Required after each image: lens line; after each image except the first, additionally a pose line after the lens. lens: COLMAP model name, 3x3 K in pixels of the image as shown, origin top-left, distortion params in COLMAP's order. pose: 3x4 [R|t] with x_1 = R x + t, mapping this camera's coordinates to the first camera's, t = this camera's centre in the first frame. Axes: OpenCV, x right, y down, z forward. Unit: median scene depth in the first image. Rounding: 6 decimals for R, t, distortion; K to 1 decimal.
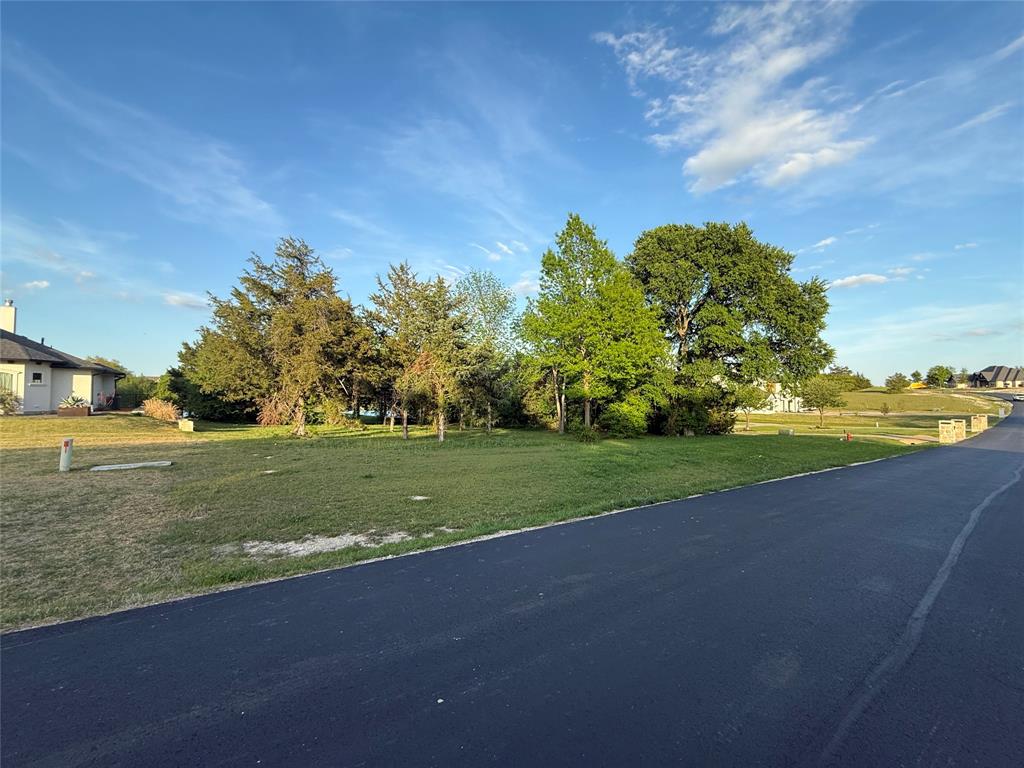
lens RADIAL K [[413.9, 0, 510.0], [0, 413.9, 387.0], [0, 0, 1]] dist [-0.001012, 0.000887]
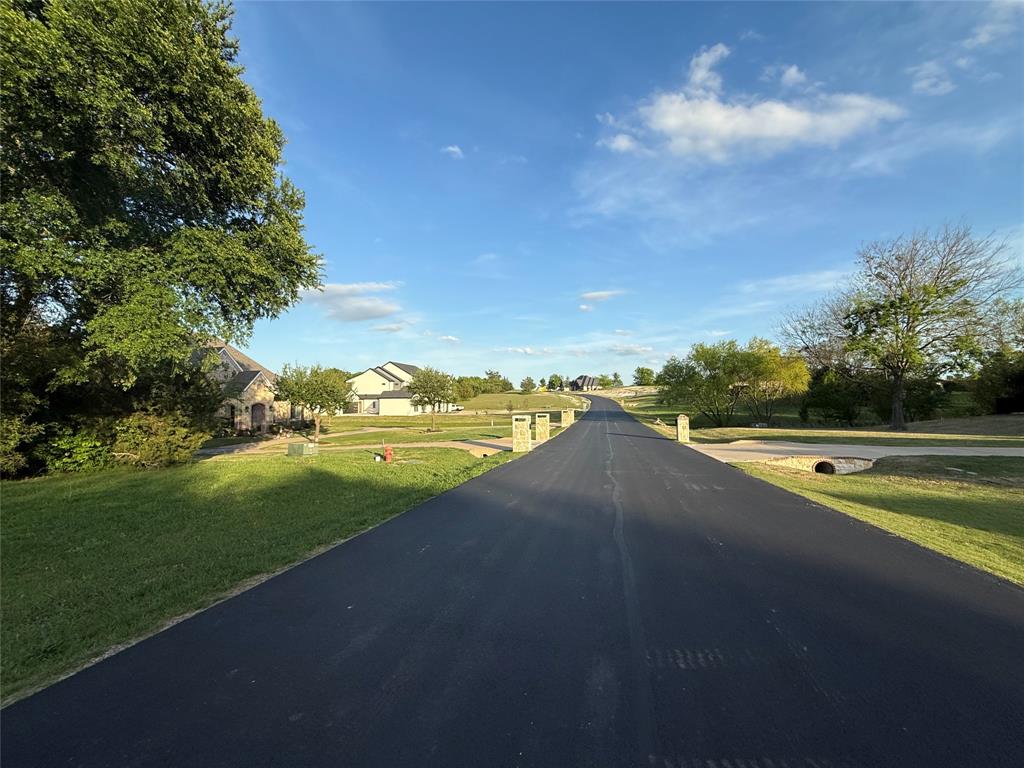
lens RADIAL K [[413.9, 0, 511.5], [0, 413.9, 379.3], [0, 0, 1]] dist [-0.001012, 0.000887]
pose [[0.770391, 0.022219, 0.637184, 0.711180], [-0.002473, 0.999489, -0.031863, 0.050150], [-0.637567, 0.022971, 0.770053, 0.582160]]
